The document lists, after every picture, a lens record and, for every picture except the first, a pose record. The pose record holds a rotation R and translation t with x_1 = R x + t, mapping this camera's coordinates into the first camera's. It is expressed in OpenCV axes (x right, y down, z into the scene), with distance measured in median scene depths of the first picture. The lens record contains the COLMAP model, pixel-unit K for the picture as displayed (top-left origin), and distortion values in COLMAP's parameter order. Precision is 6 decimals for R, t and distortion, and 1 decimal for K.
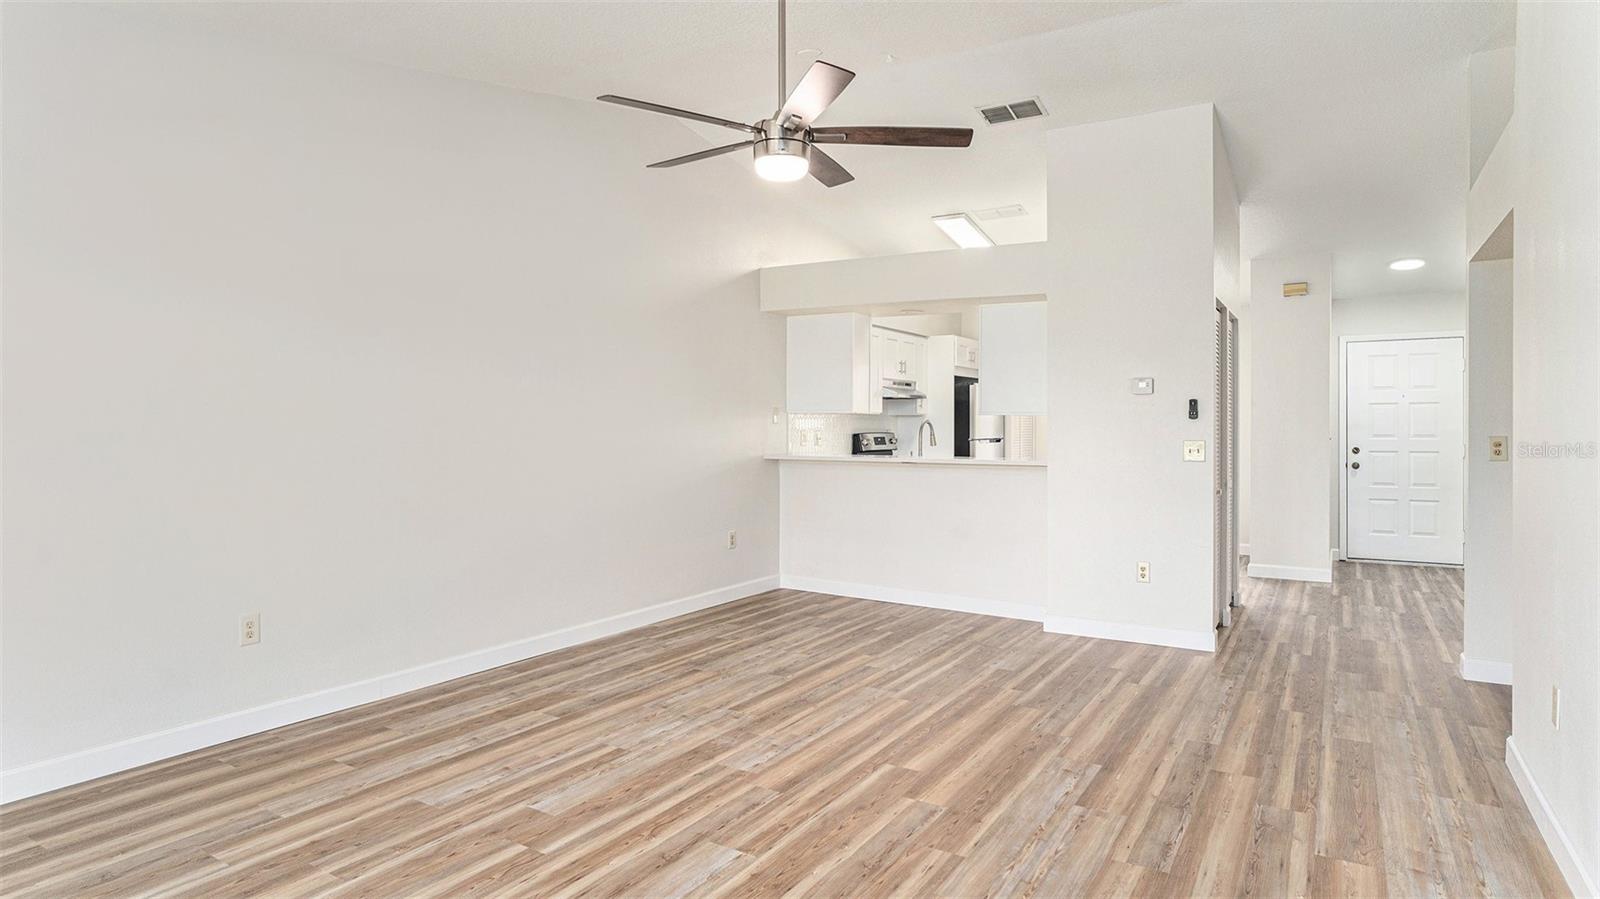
lens RADIAL K [[872.5, 0, 796.8], [0, 872.5, 437.1], [0, 0, 1]] dist [-0.032971, 0.011030]
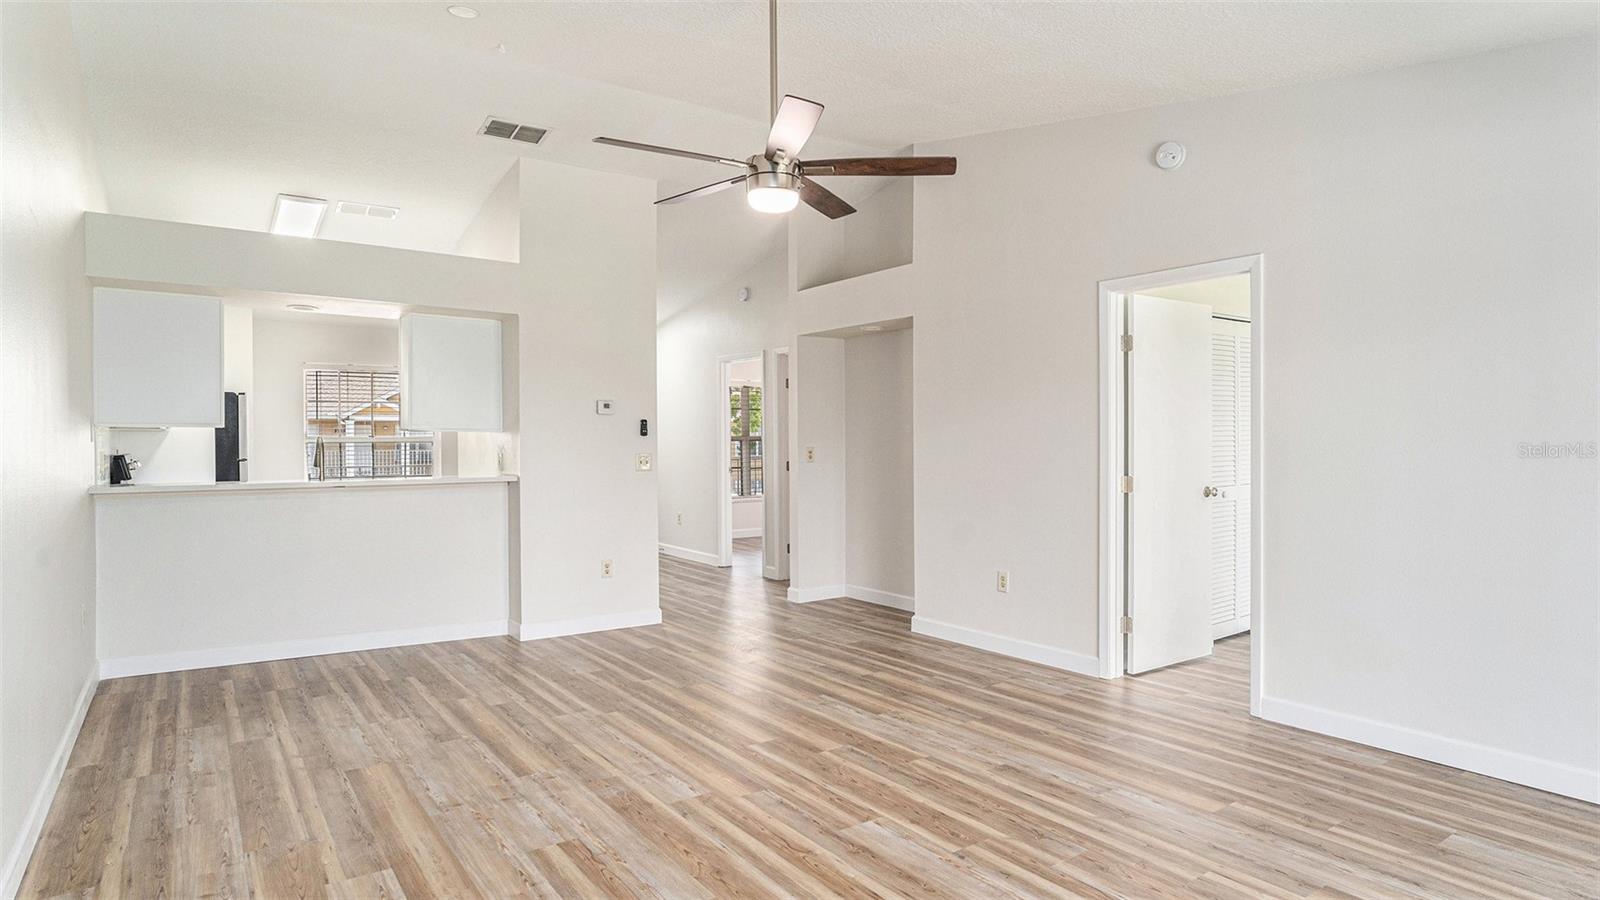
lens RADIAL K [[872.5, 0, 762.3], [0, 872.5, 459.6], [0, 0, 1]] dist [-0.032971, 0.011030]
pose [[0.409081, -0.020352, 0.912271, -0.918187], [0.014526, 0.999770, 0.015790, -0.008441], [-0.912383, 0.006792, 0.409282, 0.534180]]
